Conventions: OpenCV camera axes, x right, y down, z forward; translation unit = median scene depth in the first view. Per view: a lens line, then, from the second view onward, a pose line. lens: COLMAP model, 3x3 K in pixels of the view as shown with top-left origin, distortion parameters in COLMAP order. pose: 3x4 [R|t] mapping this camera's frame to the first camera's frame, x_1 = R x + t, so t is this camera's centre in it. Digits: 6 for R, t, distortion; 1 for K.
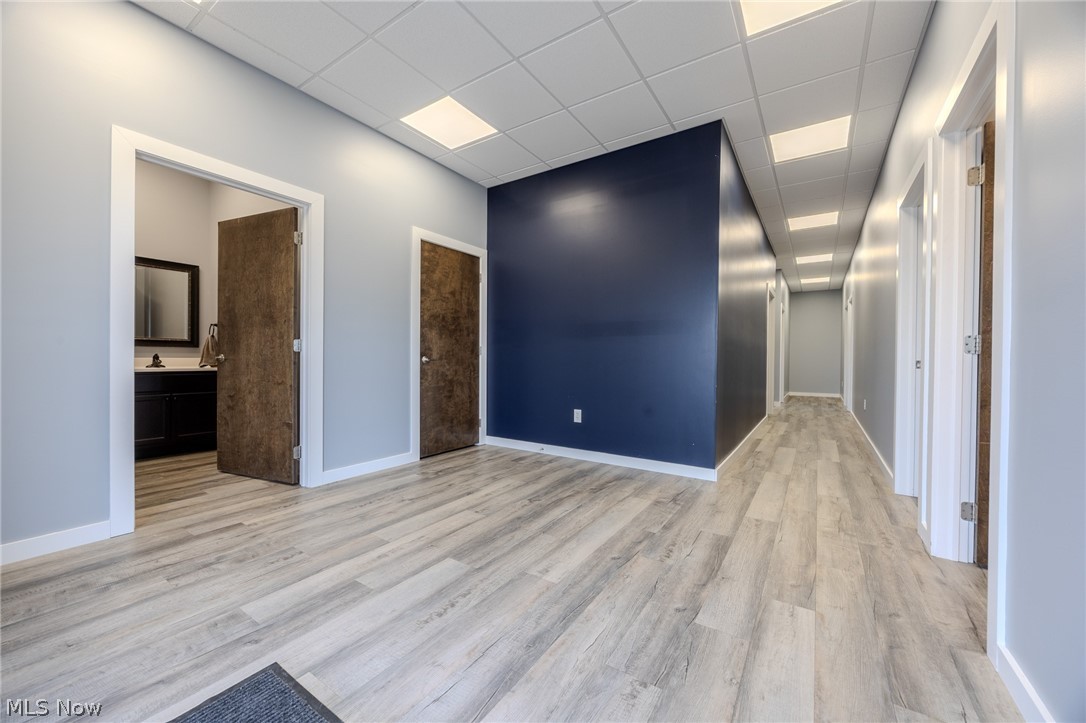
lens RADIAL K [[412.5, 0, 545.1], [0, 412.5, 365.0], [0, 0, 1]] dist [-0.003216, 0.000741]
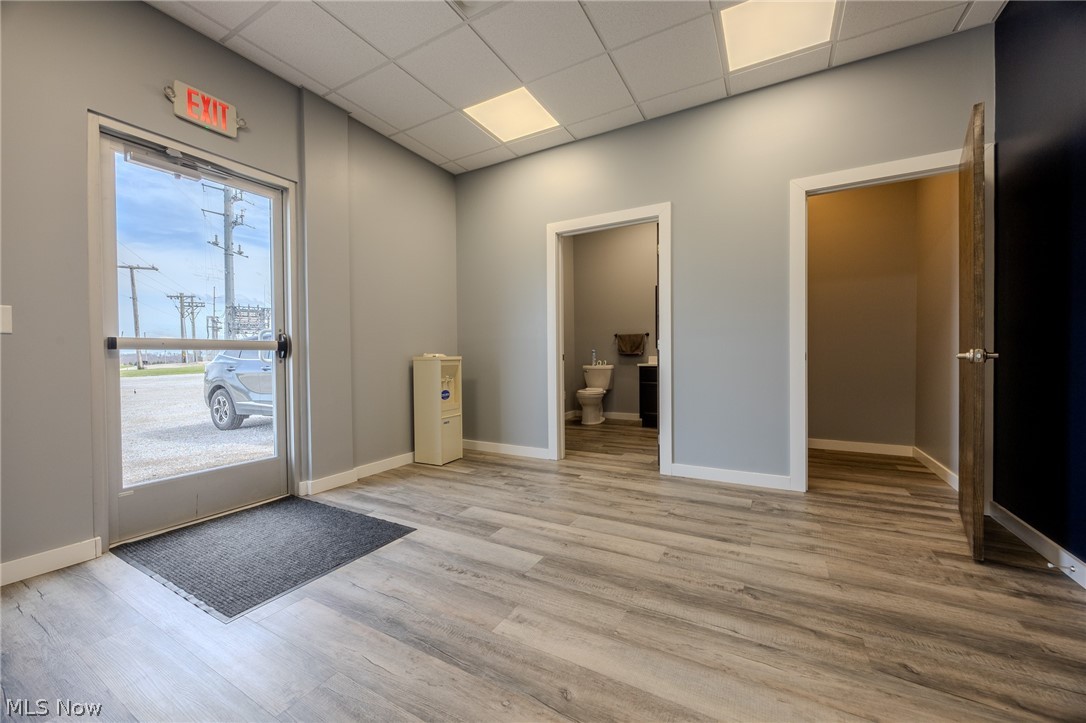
lens RADIAL K [[412.5, 0, 550.1], [0, 412.5, 362.2], [0, 0, 1]] dist [-0.003216, 0.000741]
pose [[0.076141, 0.007130, -0.997072, 0.628407], [-0.003966, 0.999969, 0.006848, -0.007064], [0.997089, 0.003433, 0.076166, 0.779701]]
